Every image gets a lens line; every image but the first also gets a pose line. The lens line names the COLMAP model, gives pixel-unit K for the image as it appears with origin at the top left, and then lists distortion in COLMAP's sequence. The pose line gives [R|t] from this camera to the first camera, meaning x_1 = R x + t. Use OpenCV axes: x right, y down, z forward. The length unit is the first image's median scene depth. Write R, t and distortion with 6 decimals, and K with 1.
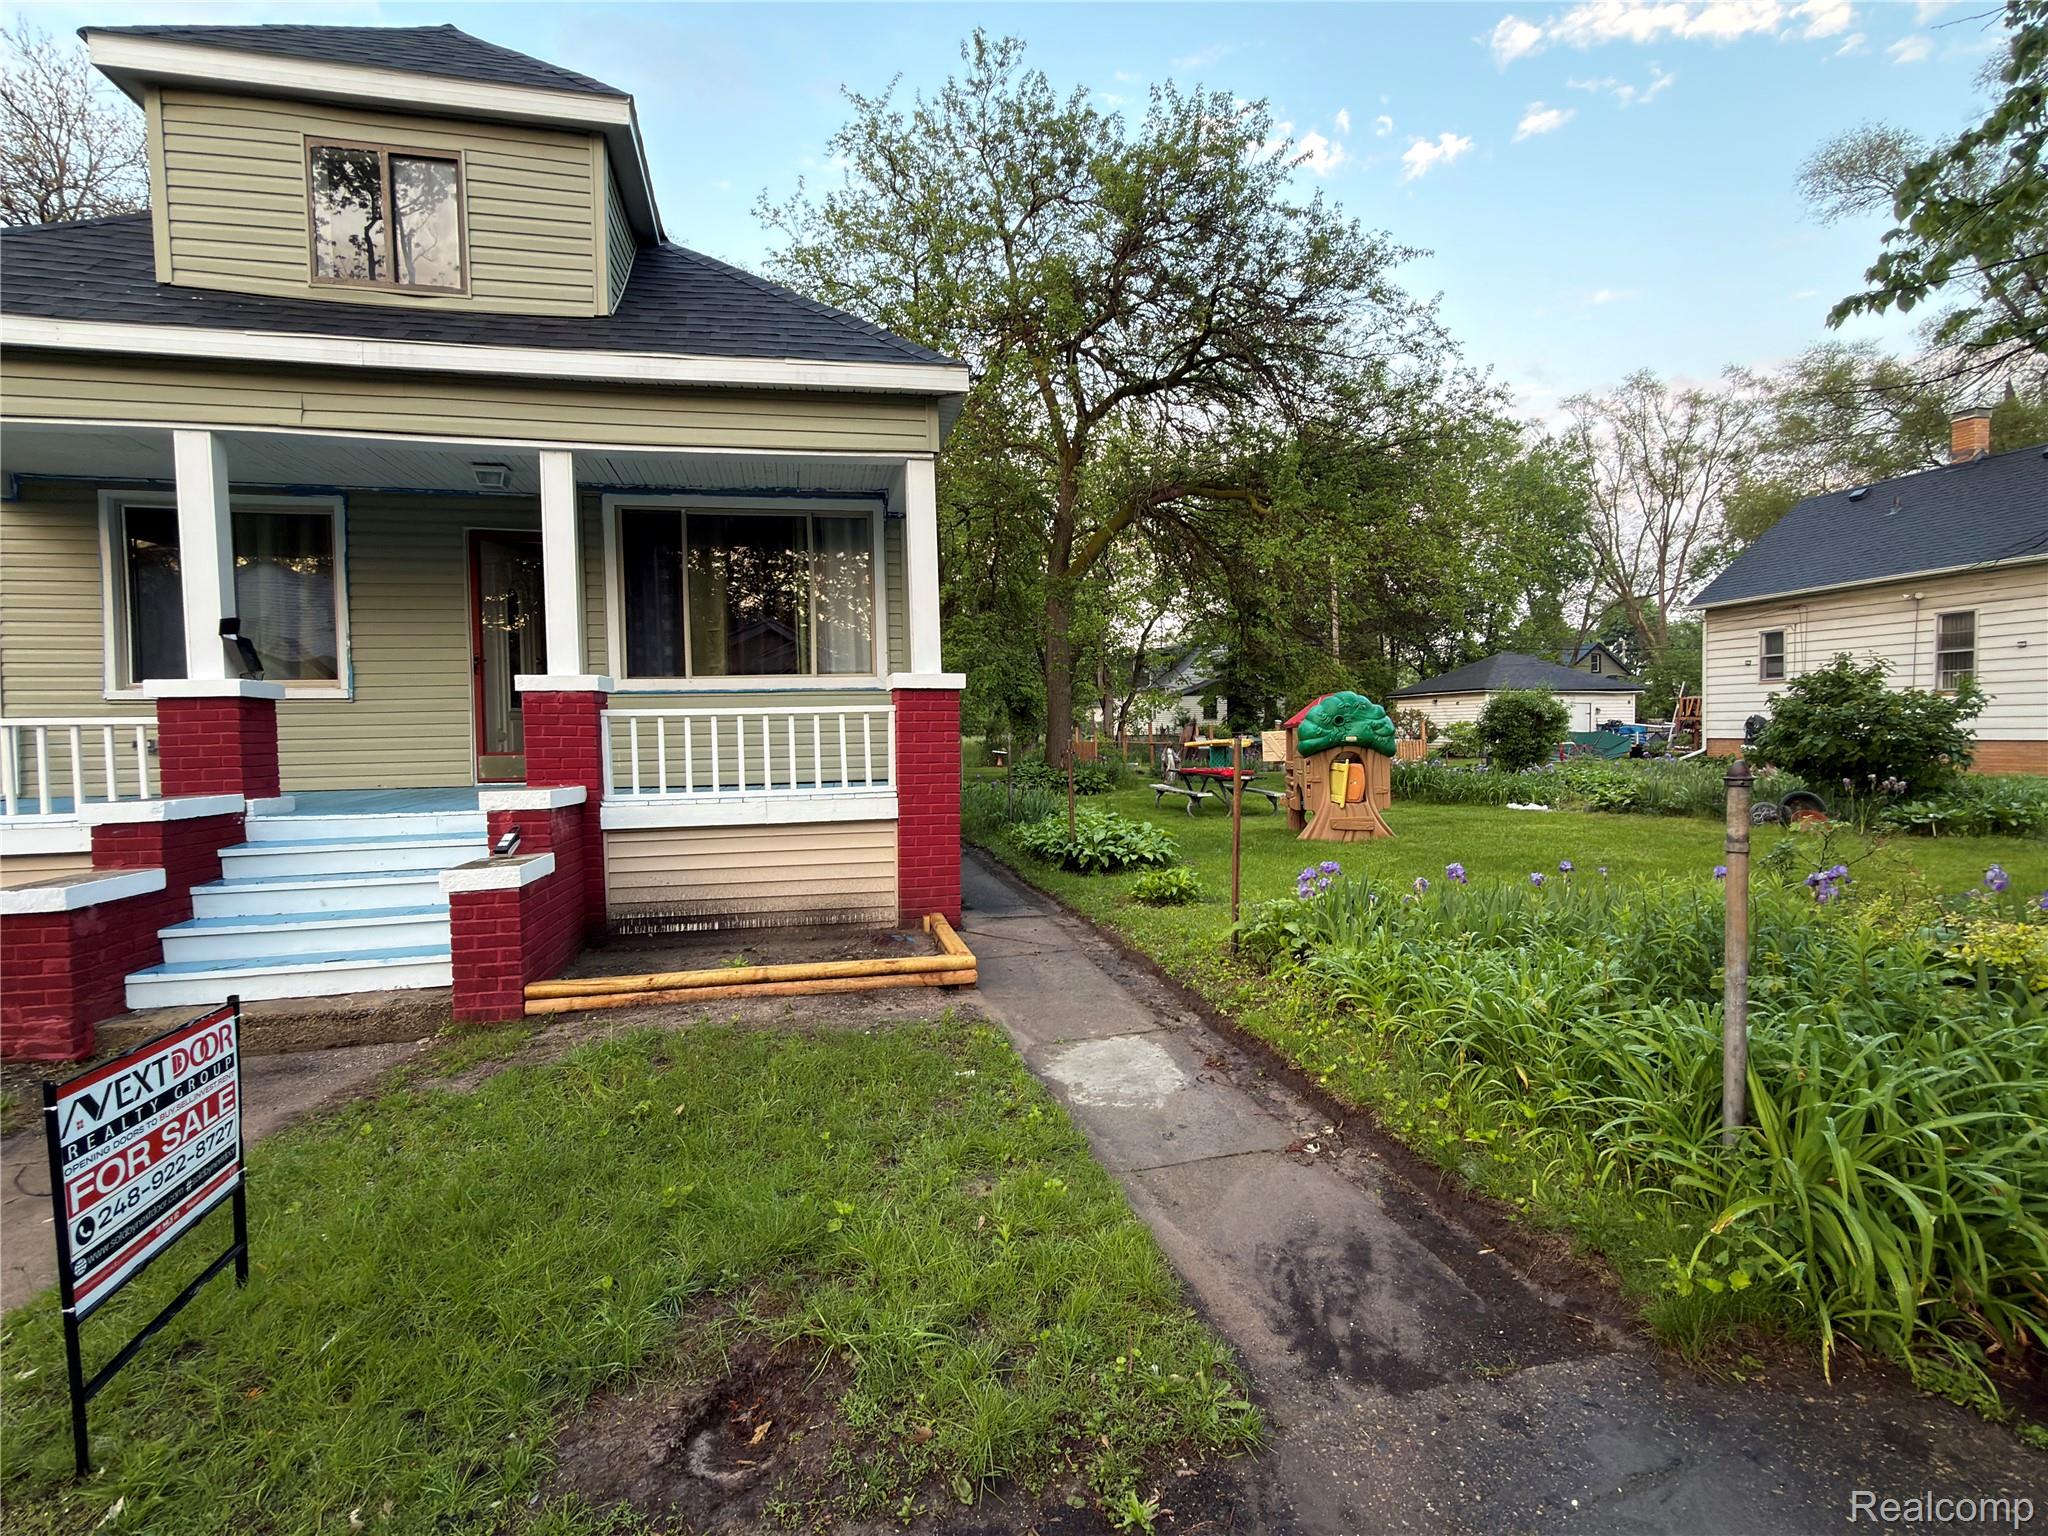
lens RADIAL K [[971.7, 0, 1018.2], [0, 971.7, 758.4], [0, 0, 1]] dist [0.000440, -0.000676]
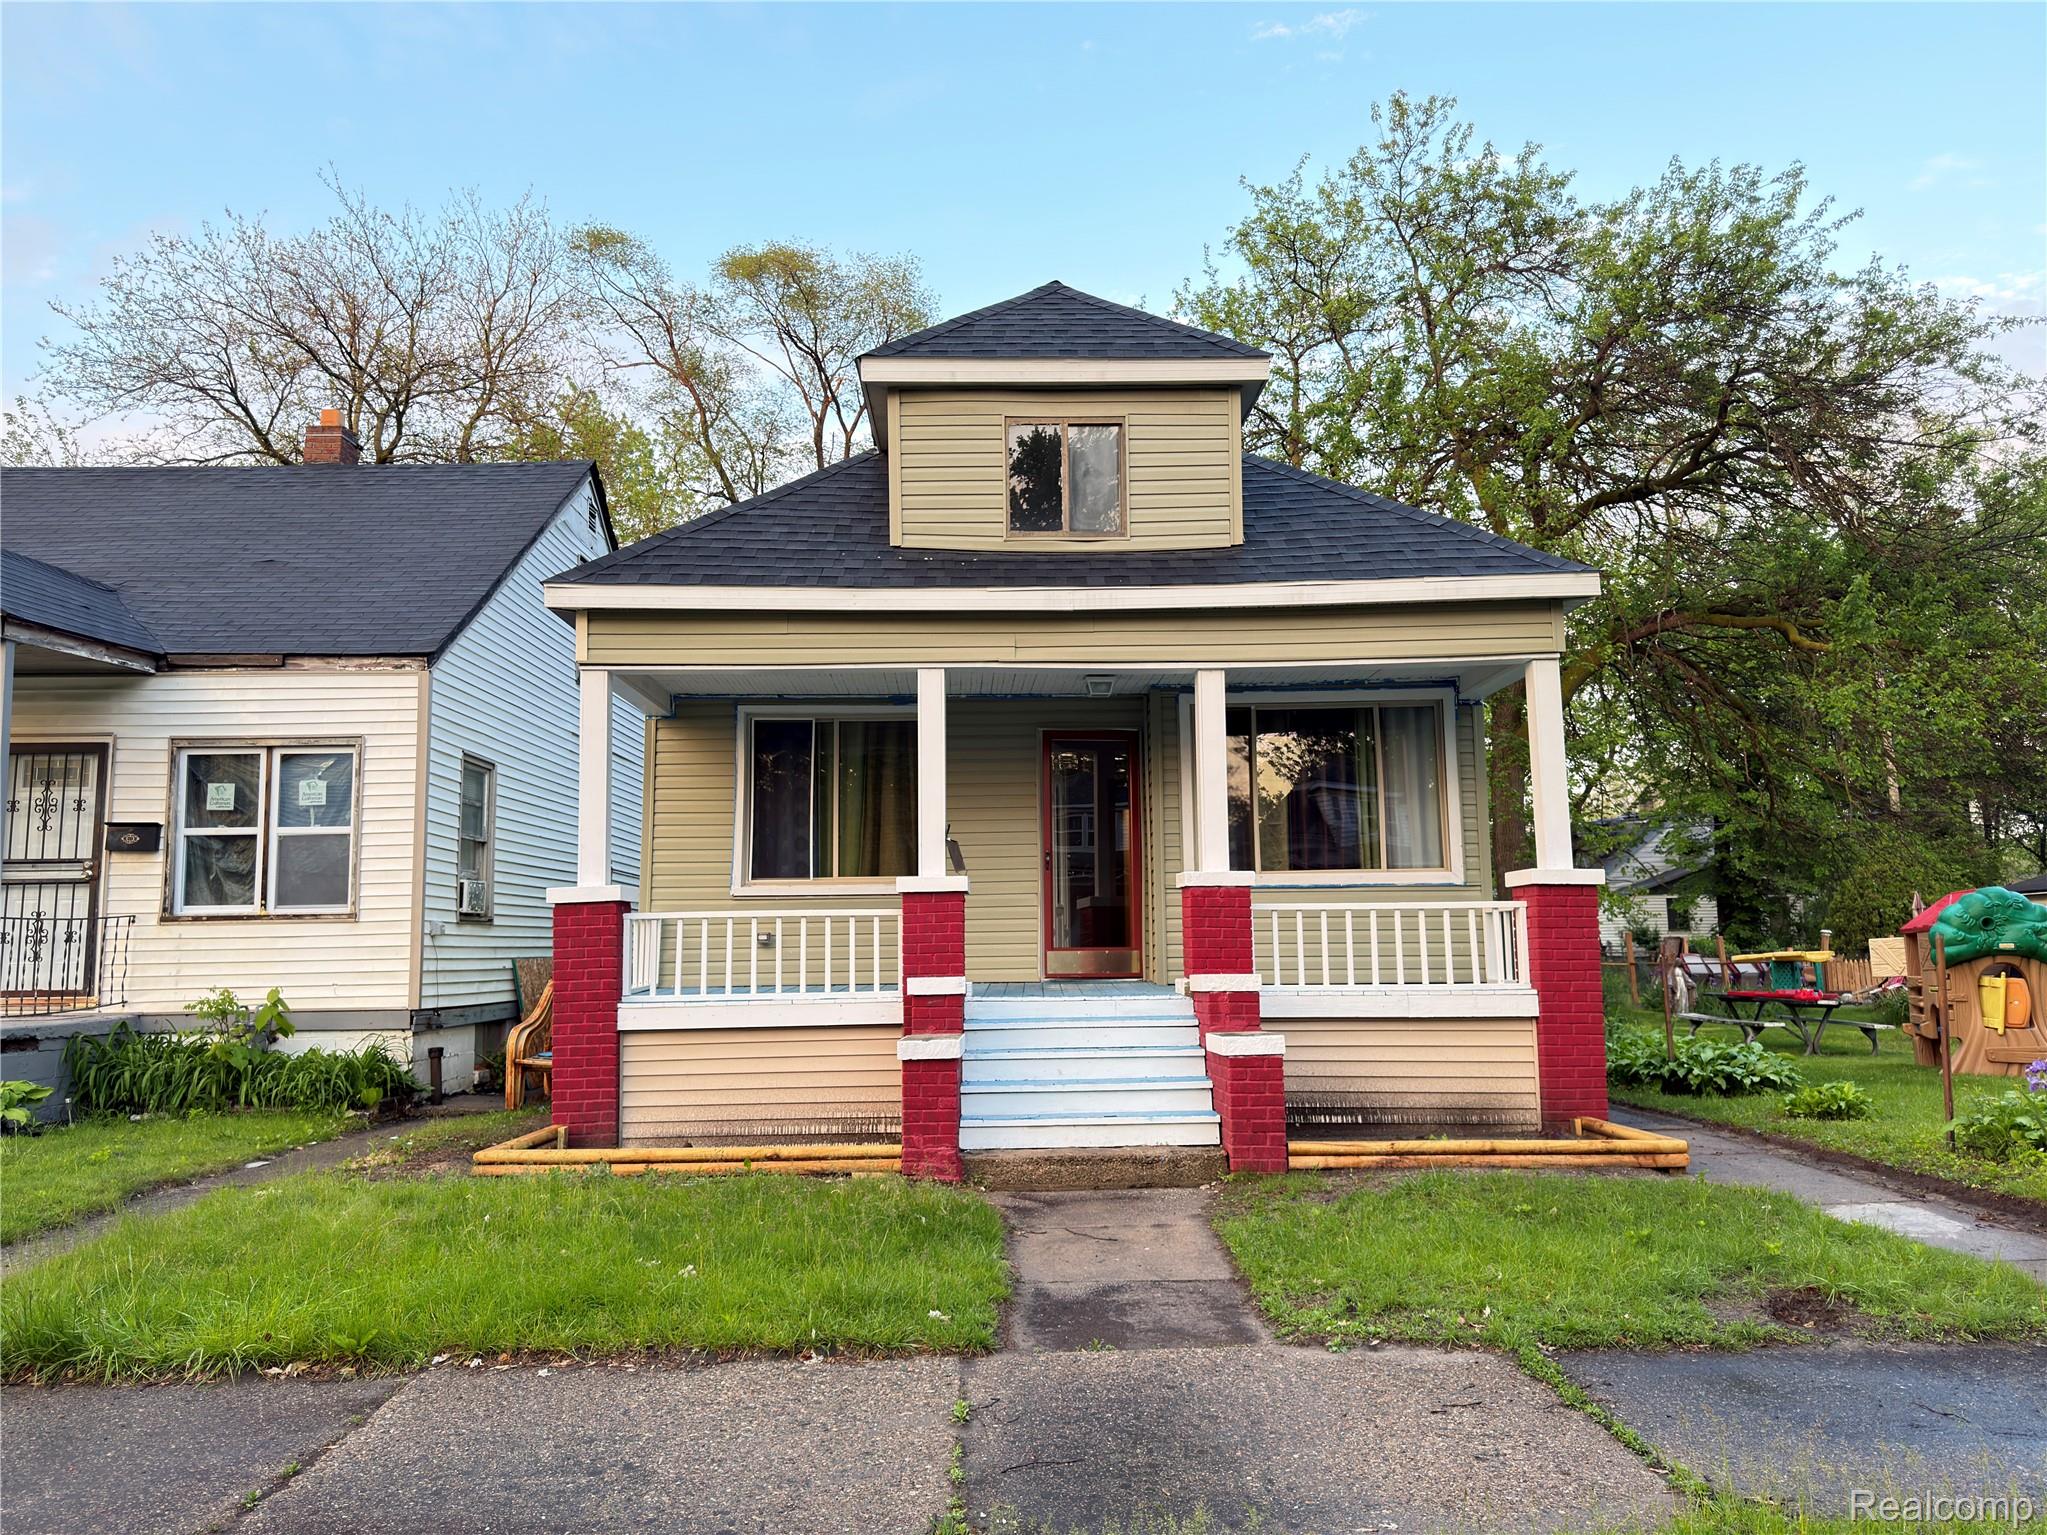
lens RADIAL K [[1425.5, 0, 1022.1], [0, 1425.5, 776.6], [0, 0, 1]] dist [0.023871, -0.044197]
pose [[0.975187, -0.017809, -0.220664, -0.250449], [-0.014550, 0.989448, -0.144159, 0.030286], [0.220903, 0.143793, 0.964638, -0.445818]]
